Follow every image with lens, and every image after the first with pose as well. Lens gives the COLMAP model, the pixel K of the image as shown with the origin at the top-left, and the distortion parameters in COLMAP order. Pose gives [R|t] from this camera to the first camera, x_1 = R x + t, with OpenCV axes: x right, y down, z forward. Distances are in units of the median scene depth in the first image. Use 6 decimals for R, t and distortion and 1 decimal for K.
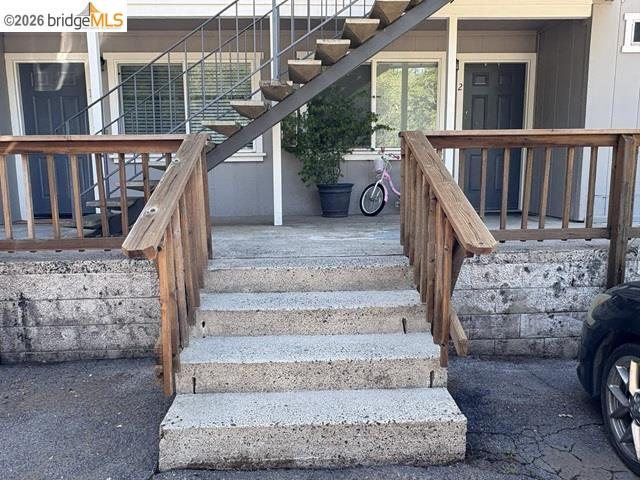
lens RADIAL K [[483.1, 0, 318.2], [0, 483.1, 239.7], [0, 0, 1]] dist [0.012978, 0.005681]
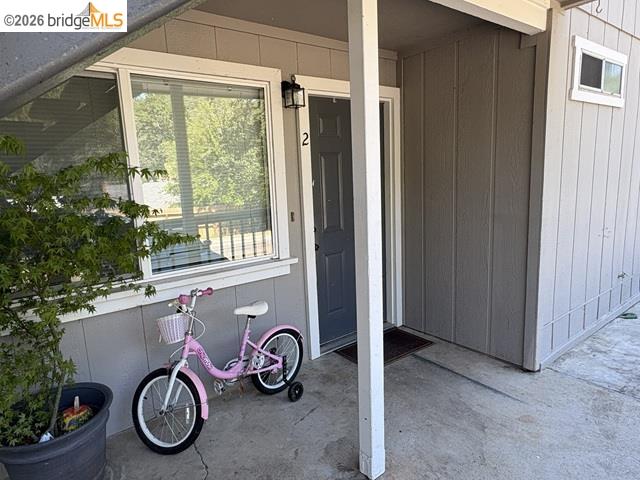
lens RADIAL K [[390.4, 0, 319.1], [0, 390.4, 243.5], [0, 0, 1]] dist [-0.011596, -0.001192]
pose [[0.819151, -0.135175, 0.557422, 0.052905], [0.126469, 0.990481, 0.054342, -0.227981], [-0.559461, 0.025982, 0.828449, 0.652888]]
